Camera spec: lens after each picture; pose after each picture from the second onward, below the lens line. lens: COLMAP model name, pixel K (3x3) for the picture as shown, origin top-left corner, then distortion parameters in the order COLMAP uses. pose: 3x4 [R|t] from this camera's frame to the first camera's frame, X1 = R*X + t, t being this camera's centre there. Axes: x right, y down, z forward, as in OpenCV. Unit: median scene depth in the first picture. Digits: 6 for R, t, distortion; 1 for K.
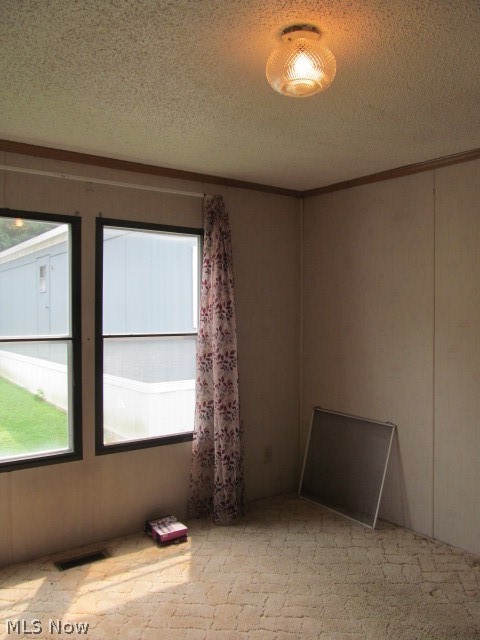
lens RADIAL K [[530.6, 0, 240.0], [0, 530.6, 320.0], [0, 0, 1]] dist [-0.066027, 0.026595]
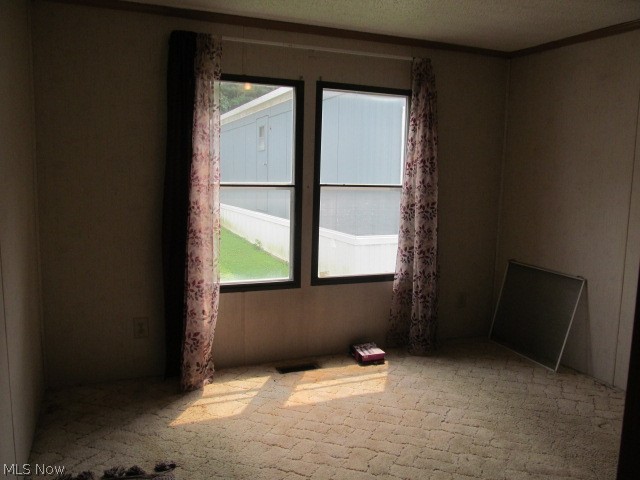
lens RADIAL K [[530.3, 0, 319.6], [0, 530.3, 243.2], [0, 0, 1]] dist [-0.062516, 0.023392]
pose [[0.970383, 0.054065, -0.235443, 0.020378], [-0.026542, 0.992595, 0.118538, 0.018535], [0.240108, -0.108778, 0.964632, -0.133639]]
